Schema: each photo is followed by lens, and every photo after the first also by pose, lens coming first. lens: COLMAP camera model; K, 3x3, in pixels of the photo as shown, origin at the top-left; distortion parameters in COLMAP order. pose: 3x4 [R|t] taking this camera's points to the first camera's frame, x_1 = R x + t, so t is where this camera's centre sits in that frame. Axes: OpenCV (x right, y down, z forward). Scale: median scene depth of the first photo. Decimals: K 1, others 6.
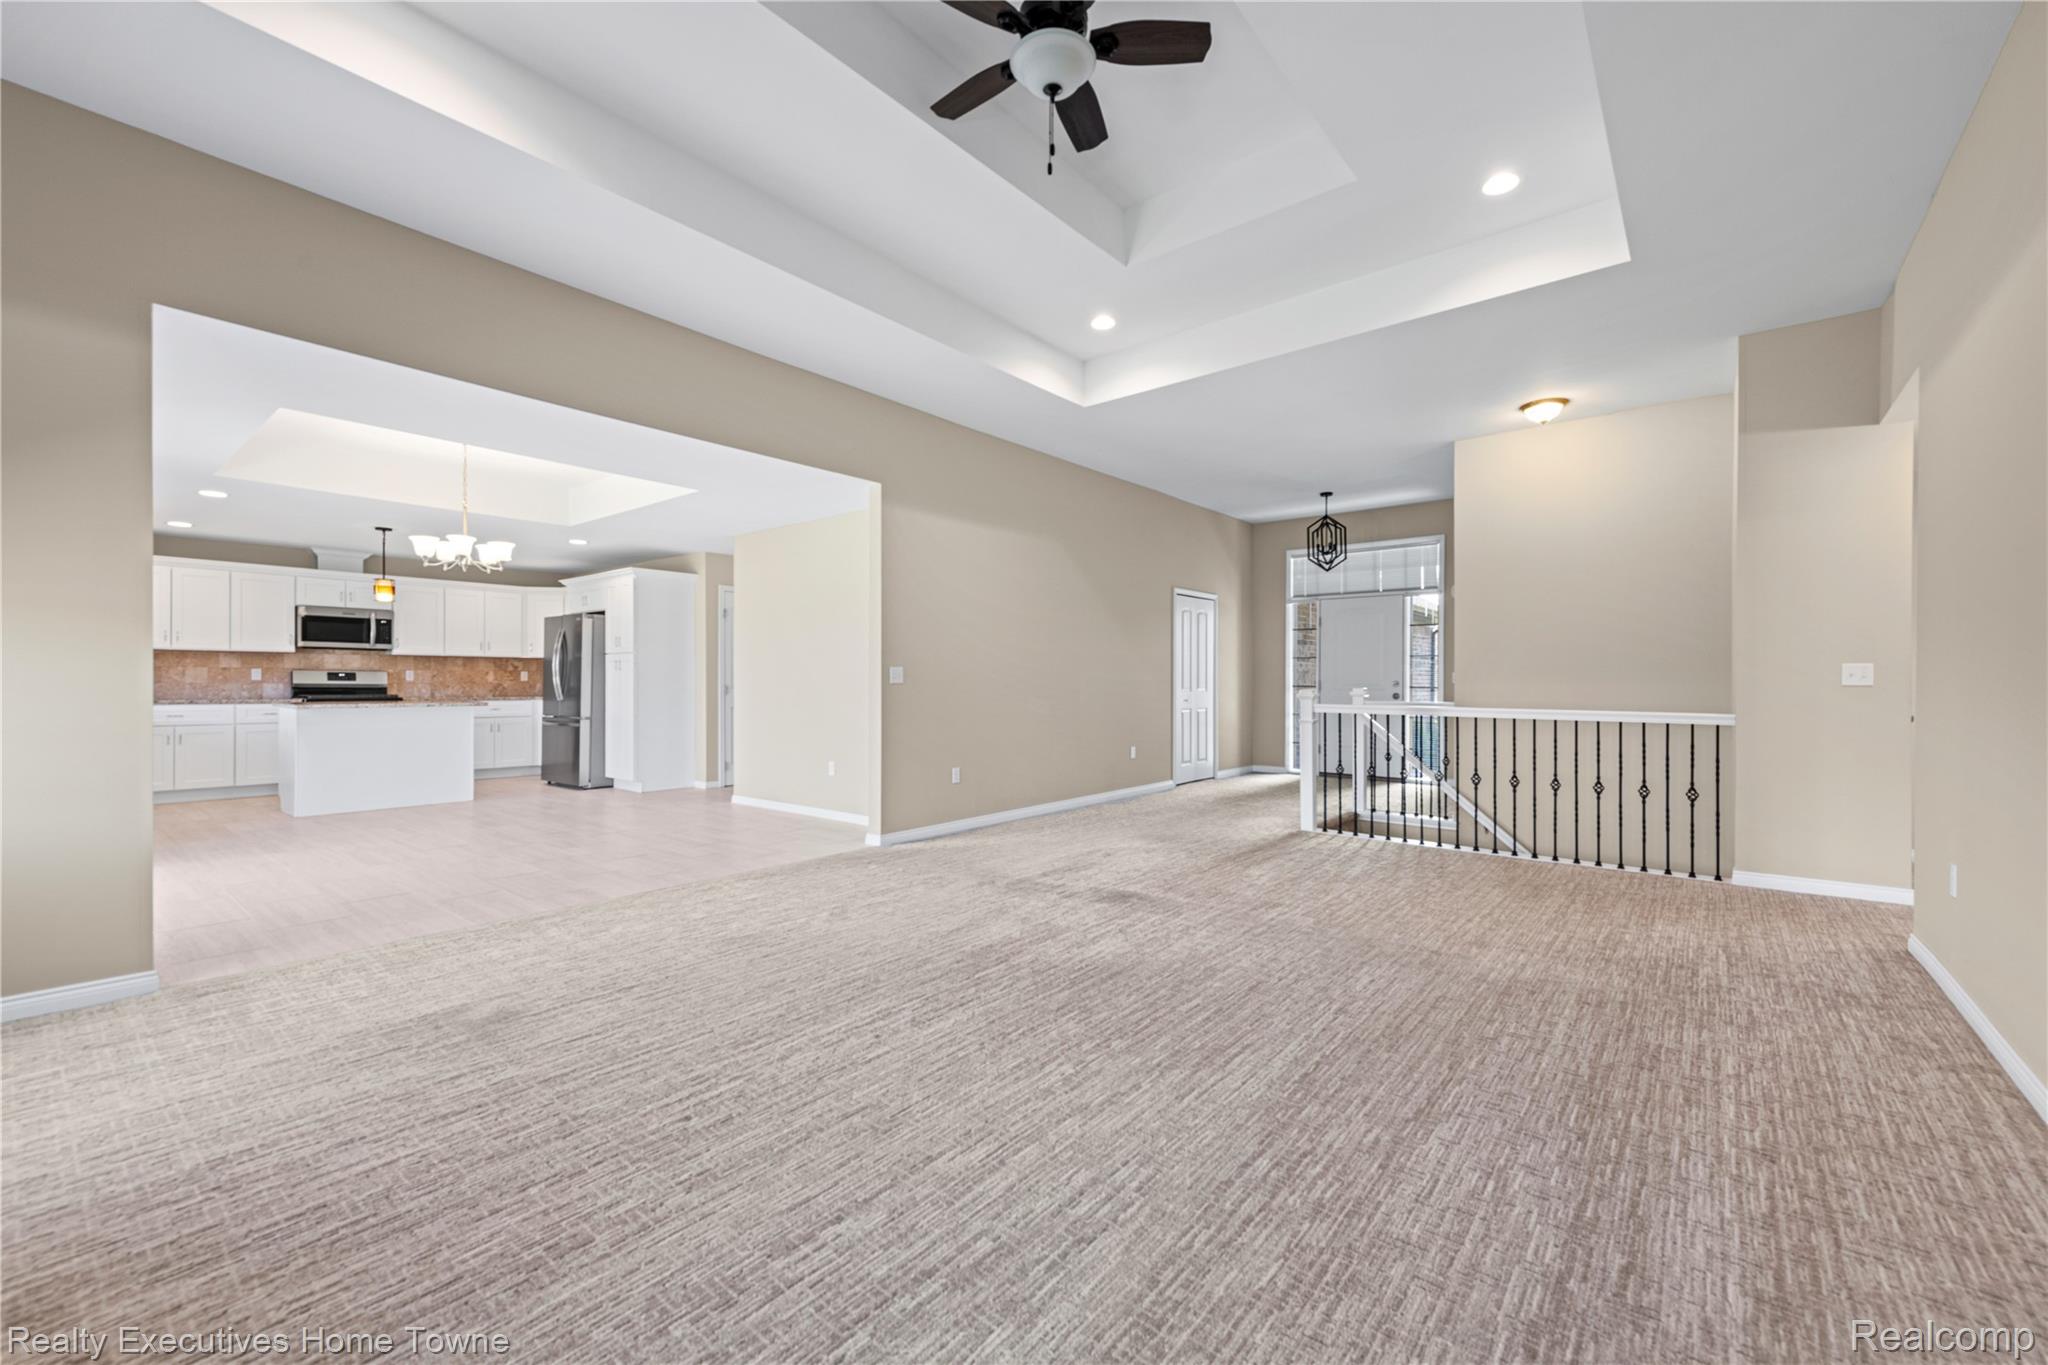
lens RADIAL K [[818.5, 0, 1030.3], [0, 818.5, 680.6], [0, 0, 1]] dist [0.020362, -0.002794]
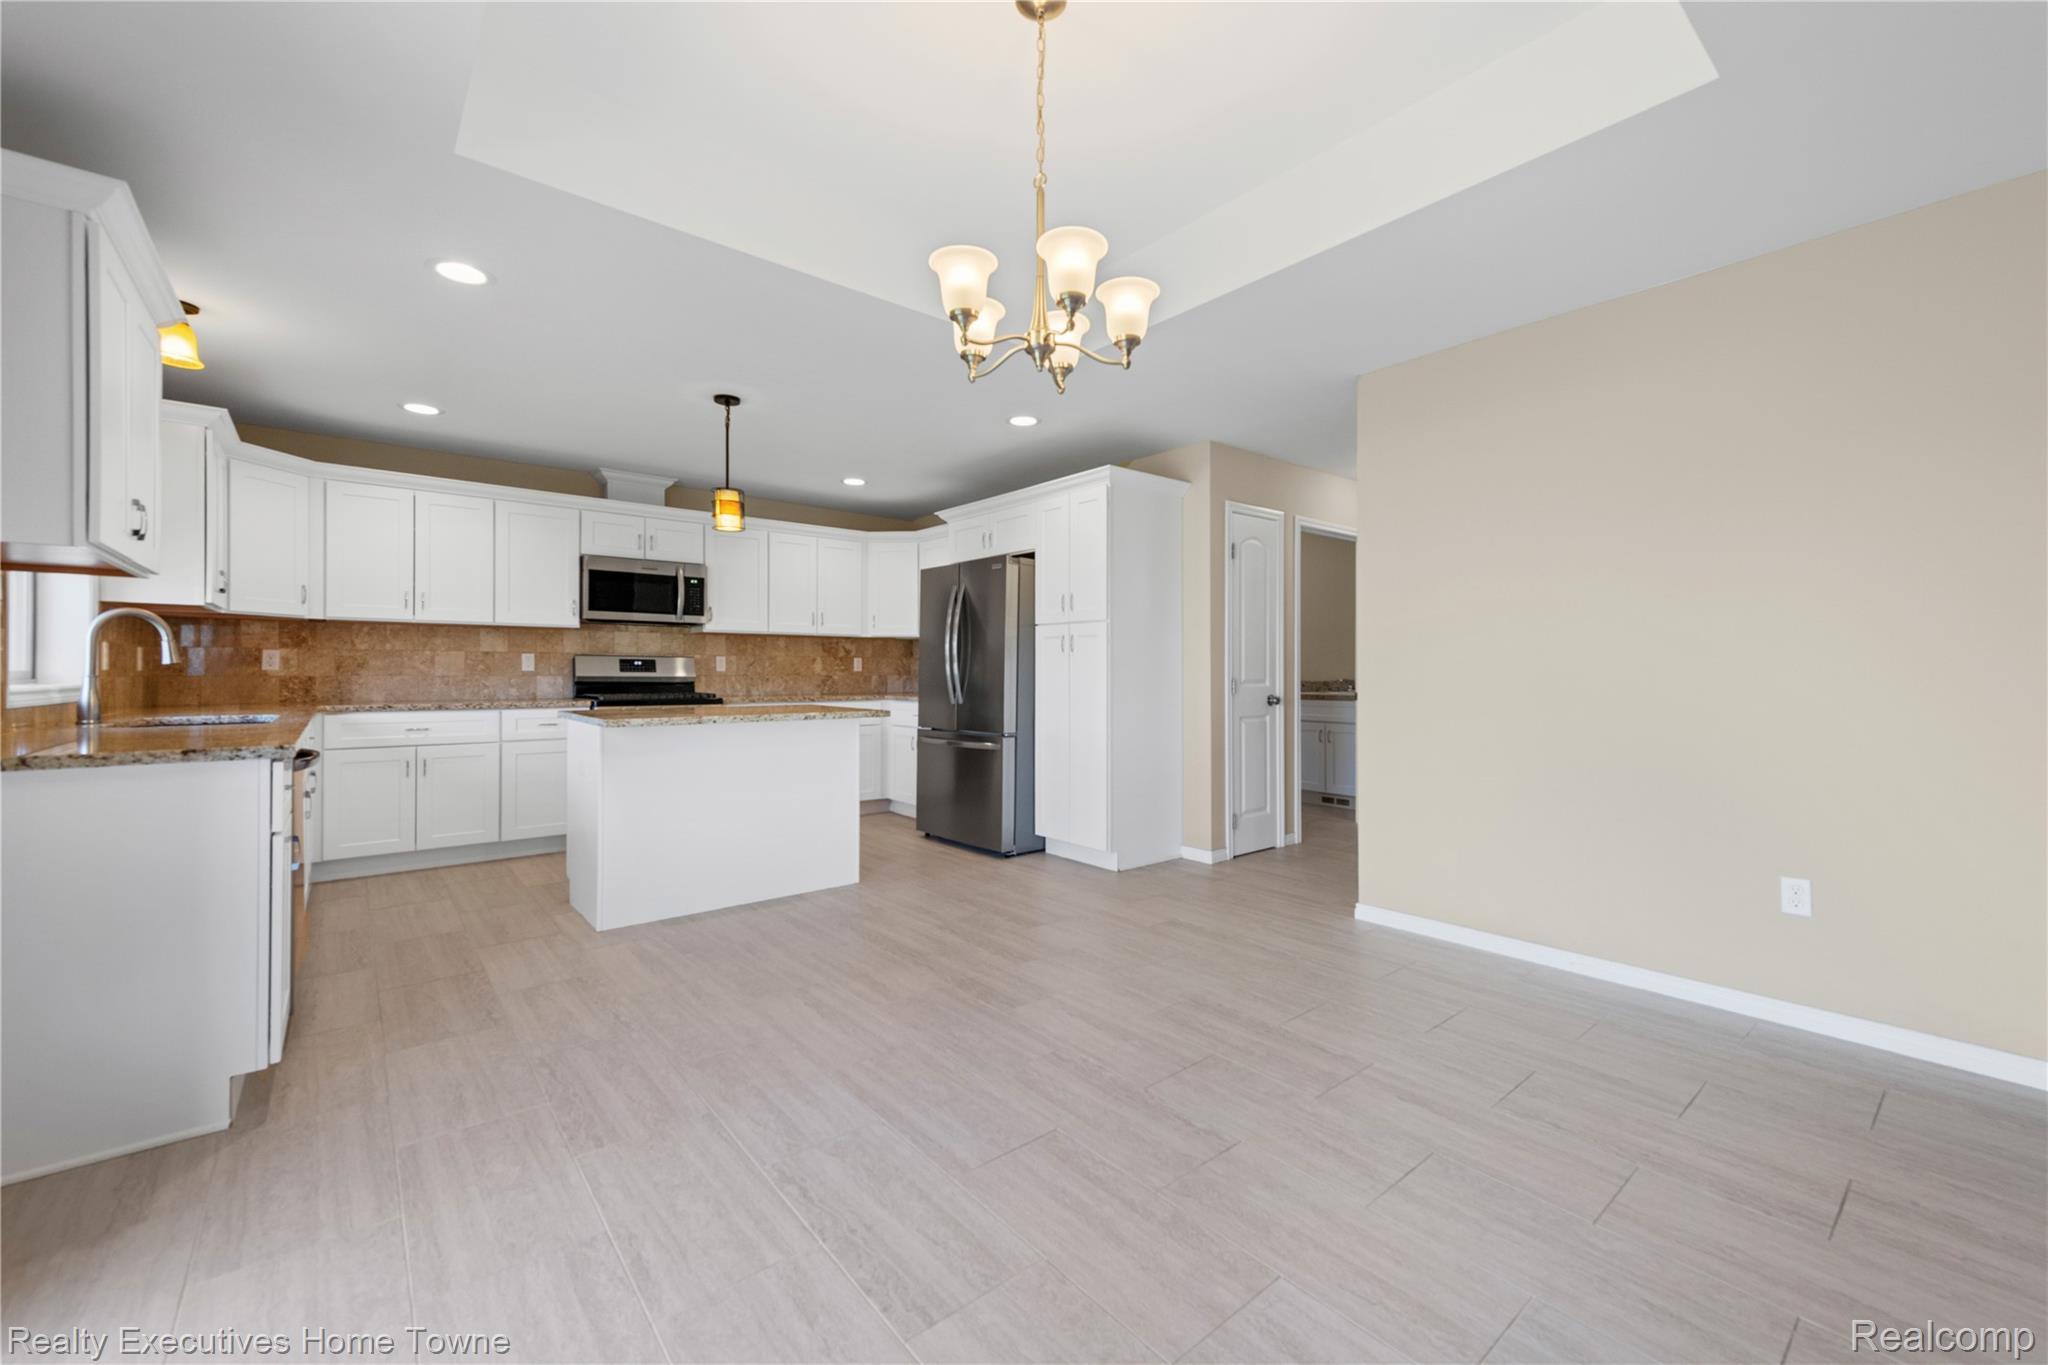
lens RADIAL K [[818.5, 0, 1029.9], [0, 818.5, 667.0], [0, 0, 1]] dist [0.020362, -0.002794]
pose [[0.982999, -0.003024, -0.183585, -0.412972], [0.001993, 0.999981, -0.005798, 0.000508], [0.183599, 0.005334, 0.982987, 0.424164]]
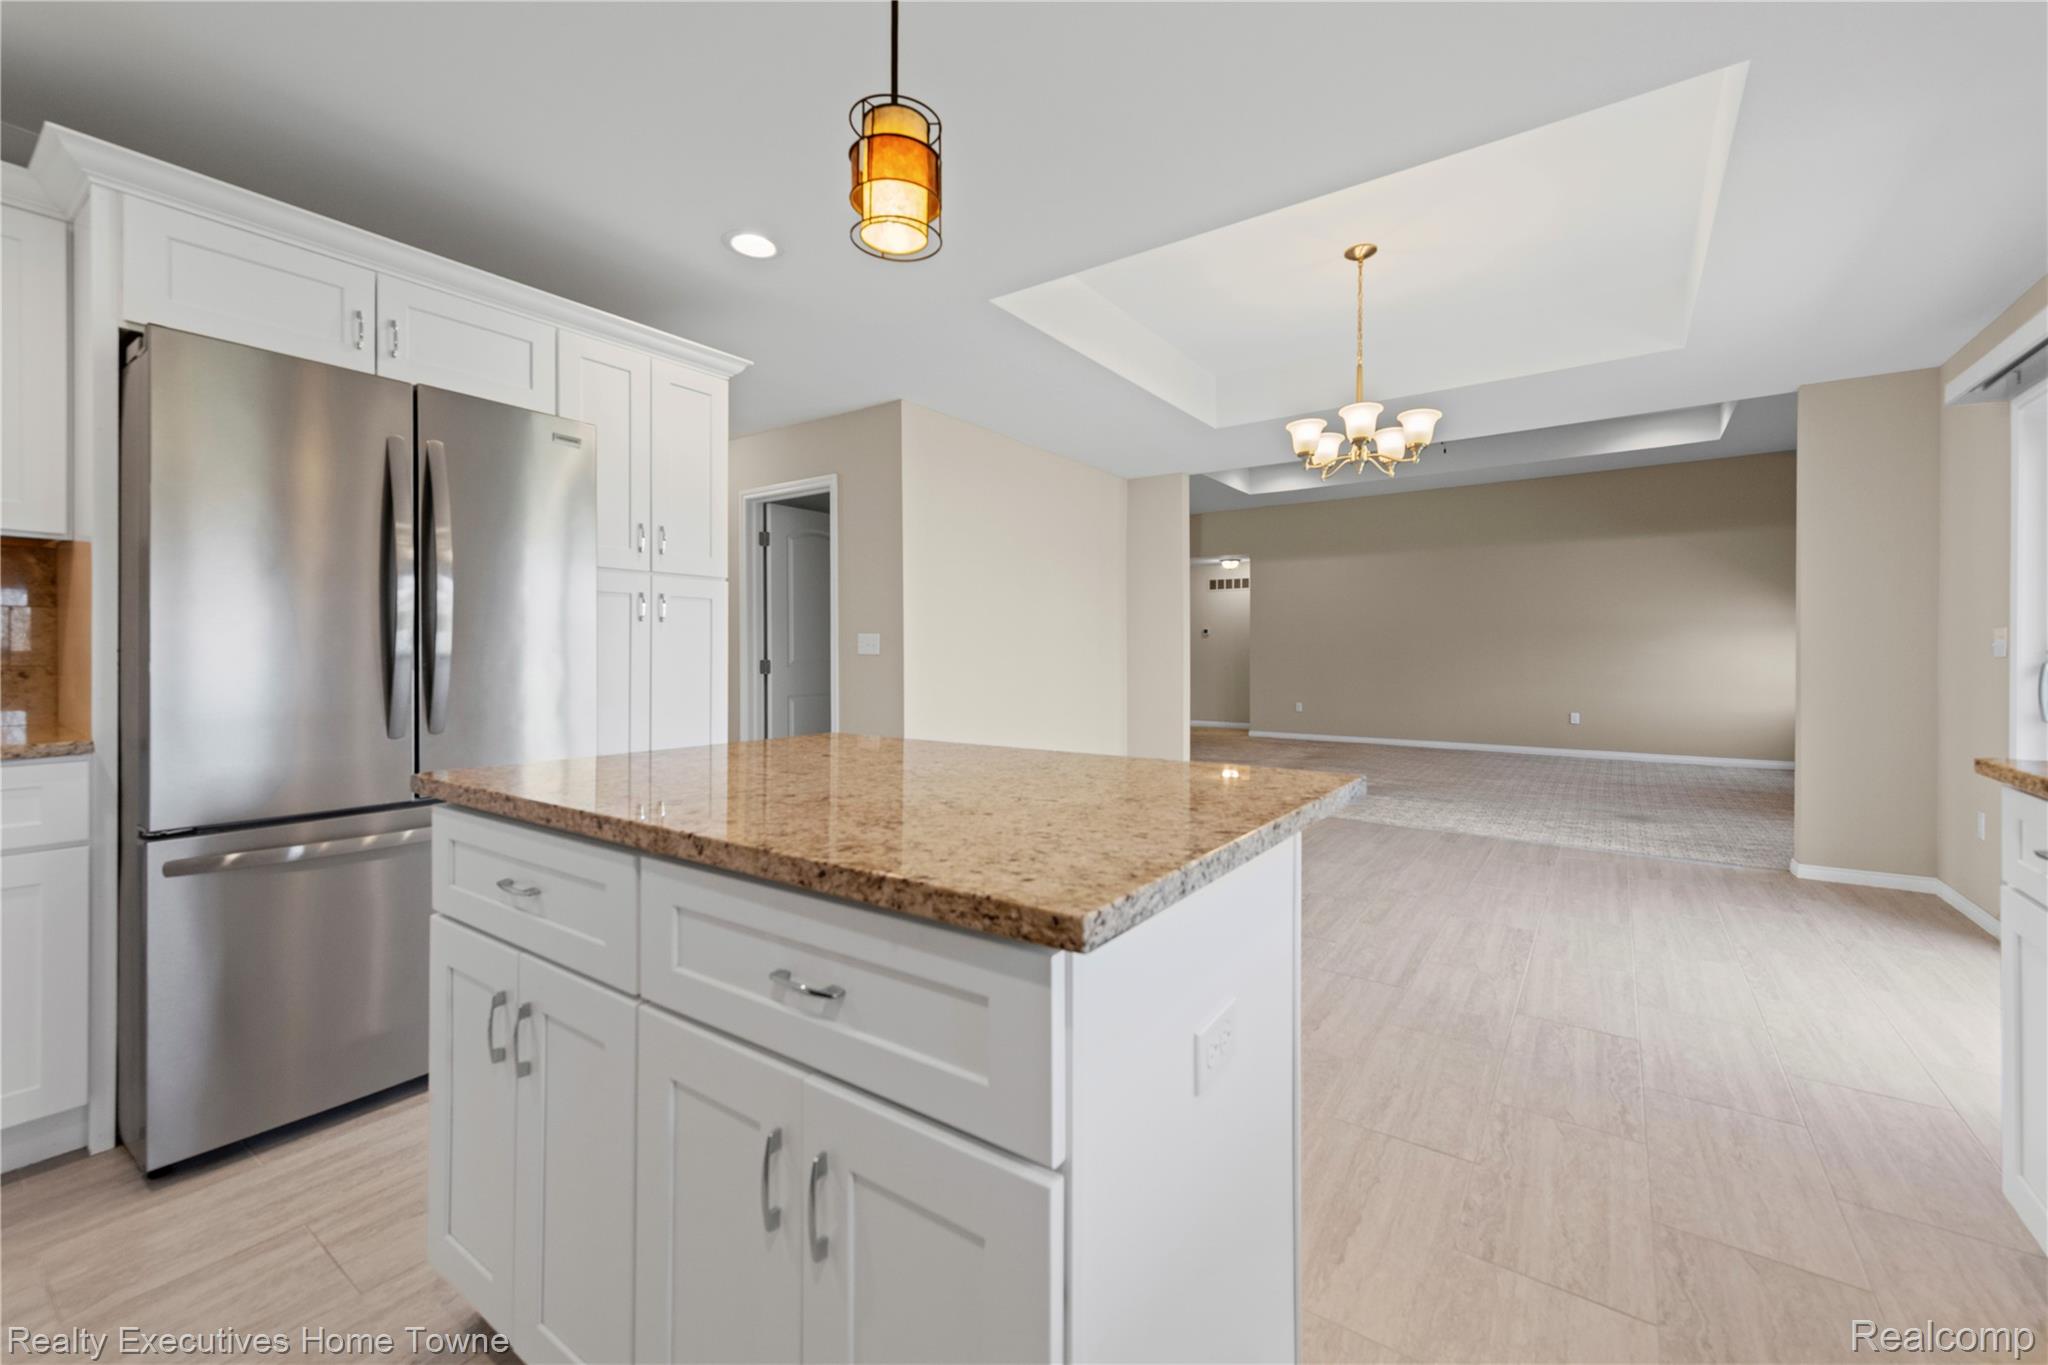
lens RADIAL K [[818.5, 0, 1039.2], [0, 818.5, 651.2], [0, 0, 1]] dist [0.020362, -0.002794]
pose [[-0.080307, -0.004733, 0.996759, -0.833652], [-0.001493, 0.999988, 0.004628, -0.002637], [-0.996769, -0.001116, -0.080313, 0.842076]]
